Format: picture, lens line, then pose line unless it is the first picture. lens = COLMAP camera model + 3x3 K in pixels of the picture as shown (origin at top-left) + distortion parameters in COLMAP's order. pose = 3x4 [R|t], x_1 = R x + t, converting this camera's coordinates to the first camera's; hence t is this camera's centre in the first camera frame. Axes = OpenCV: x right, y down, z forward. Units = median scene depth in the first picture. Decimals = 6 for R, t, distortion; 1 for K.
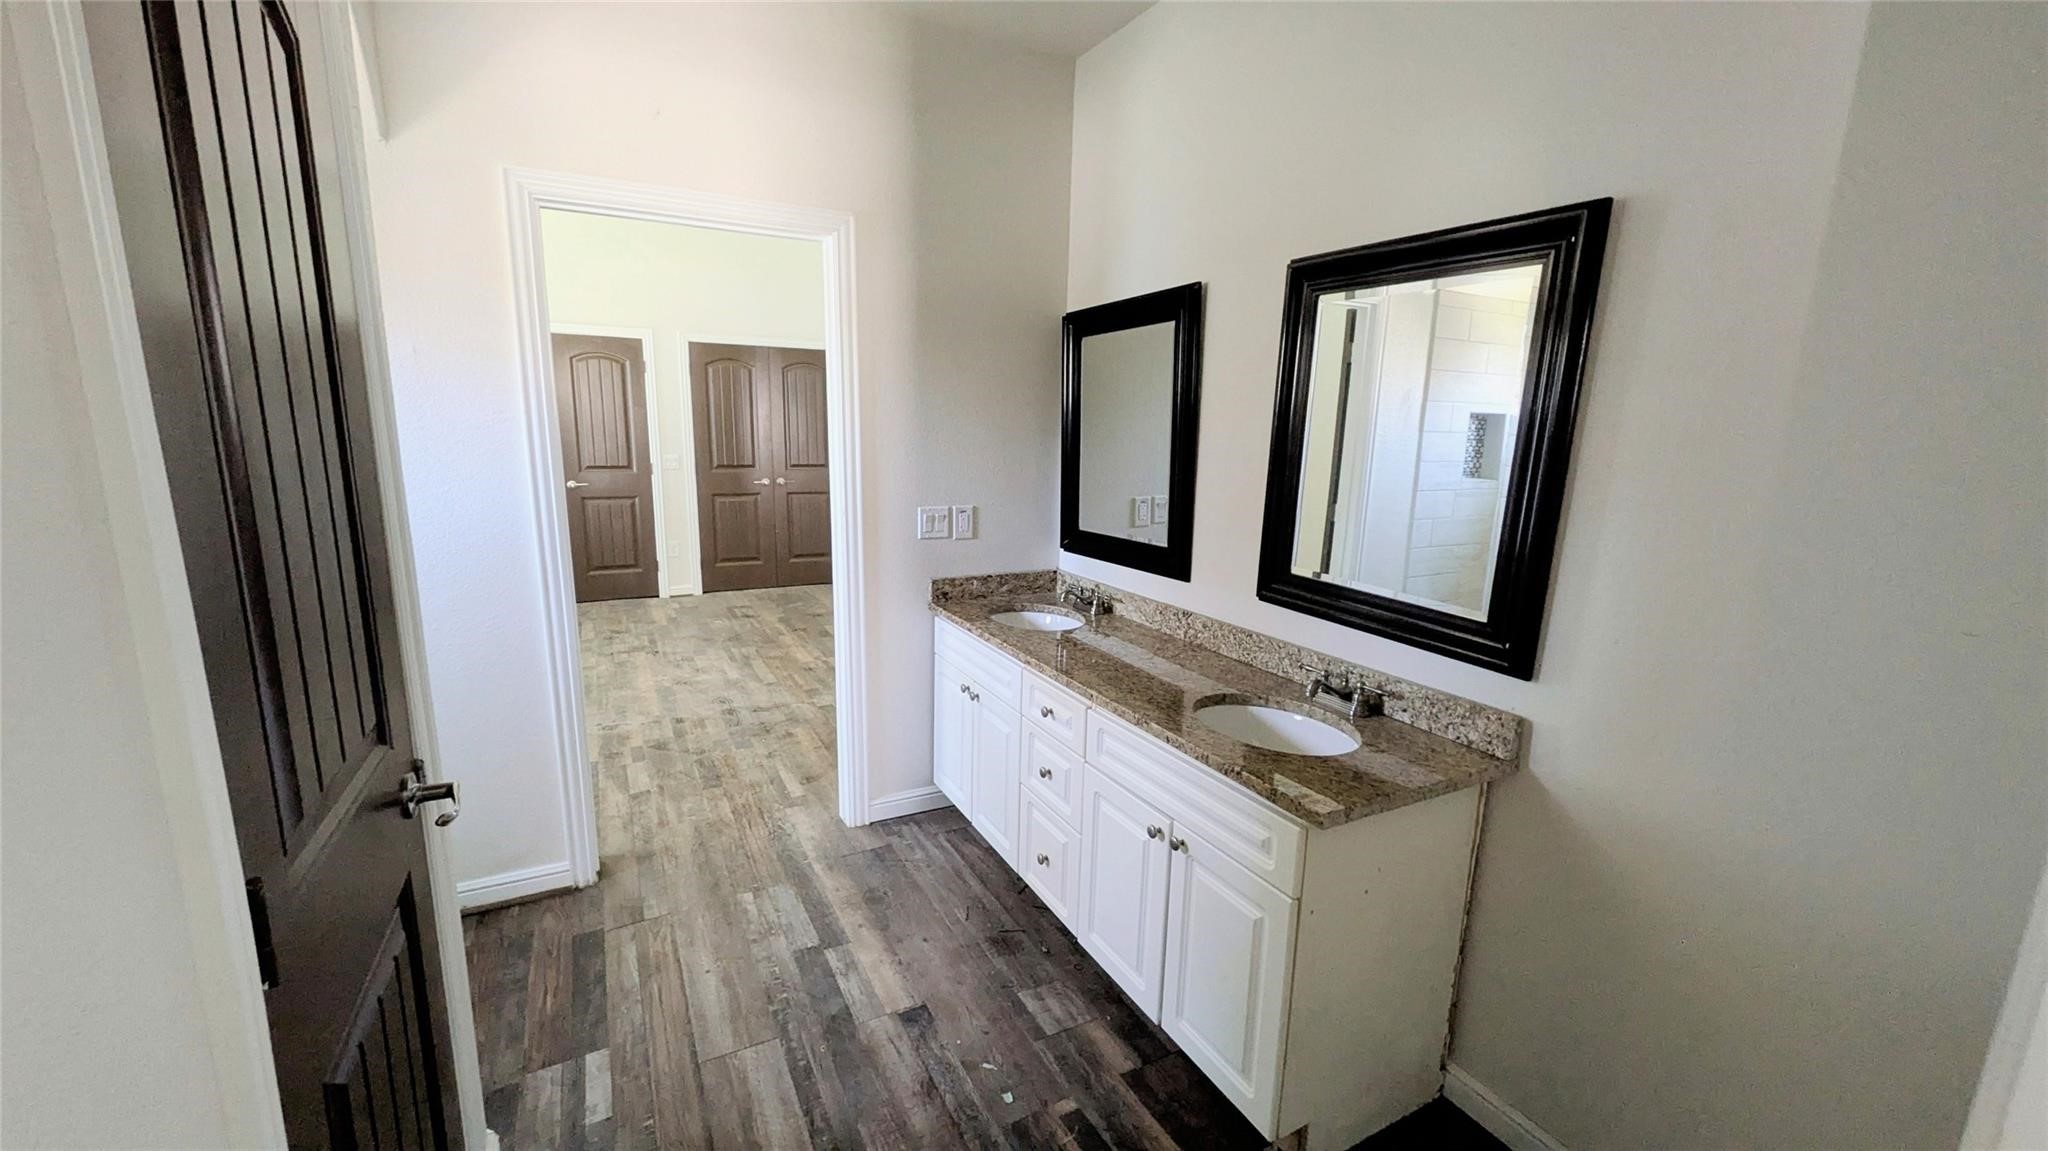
lens RADIAL K [[802.6, 0, 1023.1], [0, 802.6, 578.2], [0, 0, 1]] dist [0.001375, 0.000157]
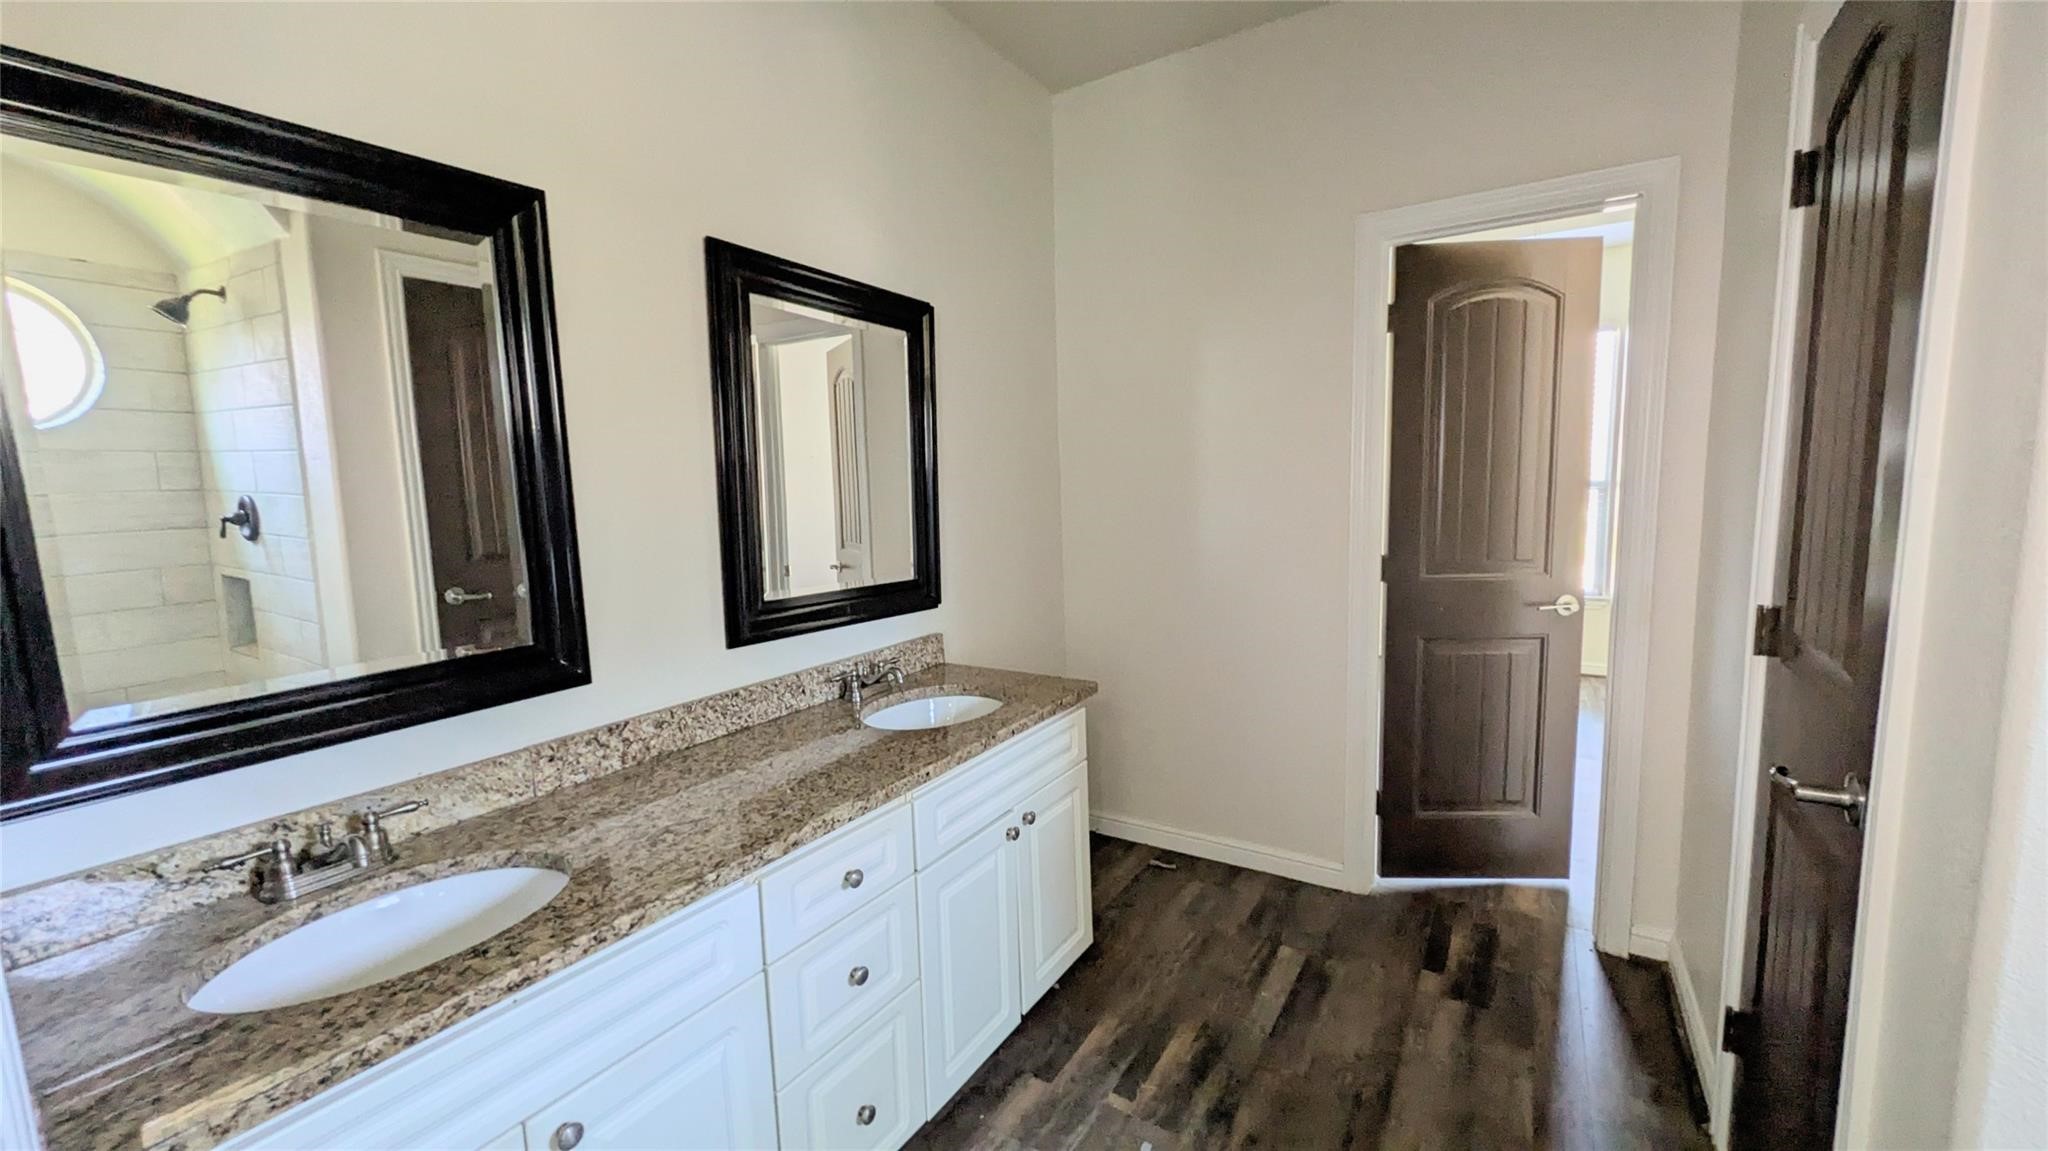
lens RADIAL K [[802.6, 0, 1028.3], [0, 802.6, 576.7], [0, 0, 1]] dist [0.001375, 0.000157]
pose [[-0.496569, -0.111280, 0.860835, -0.505422], [0.178188, 0.957557, 0.226570, -0.160274], [-0.849511, 0.265898, -0.455664, 1.023801]]
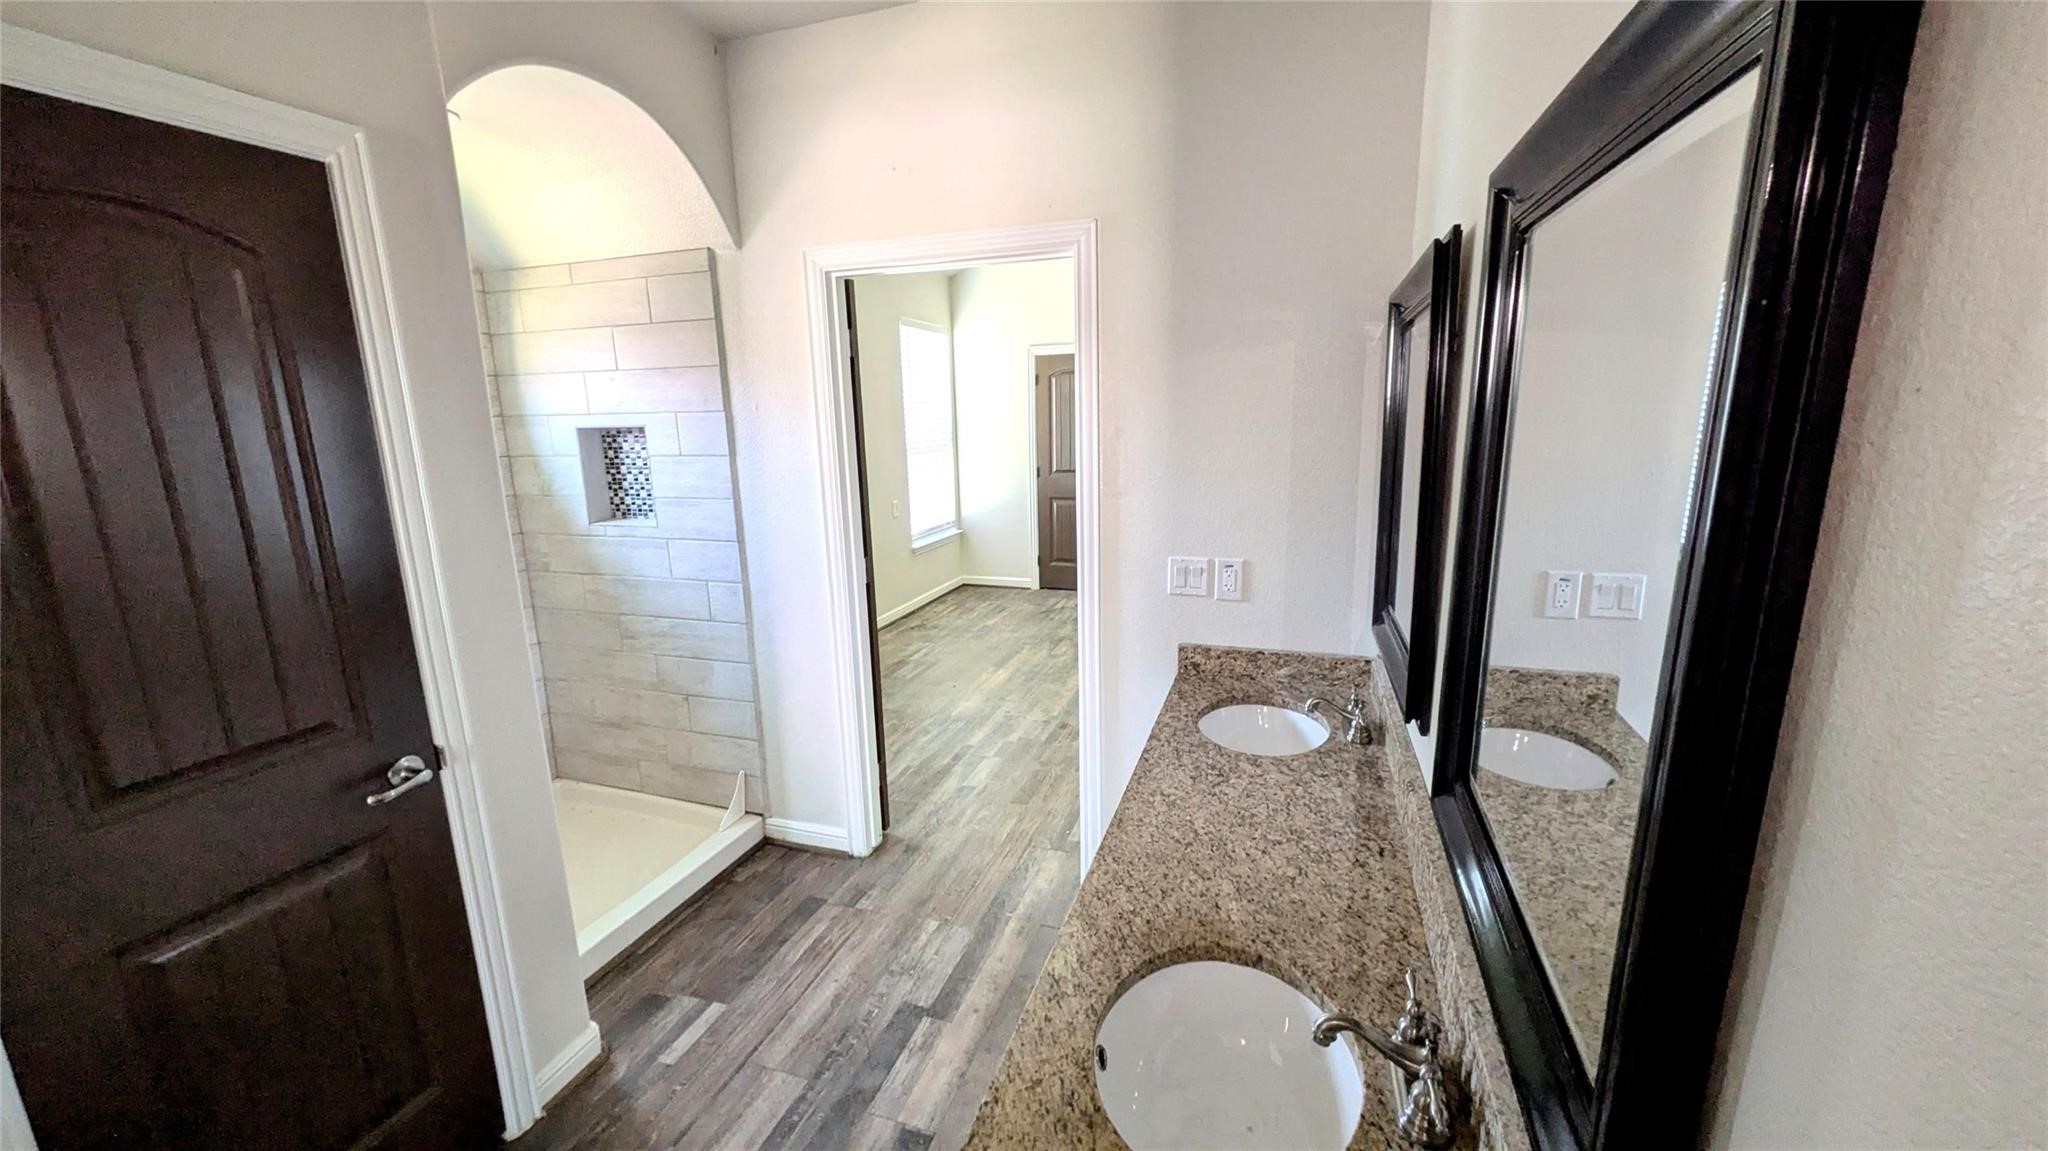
lens RADIAL K [[802.6, 0, 1025.6], [0, 802.6, 576.2], [0, 0, 1]] dist [0.001375, 0.000157]
pose [[0.682913, 0.116129, -0.721210, 0.471538], [-0.103939, 0.992685, 0.061421, -0.132629], [0.723067, 0.033017, 0.689988, 0.410938]]
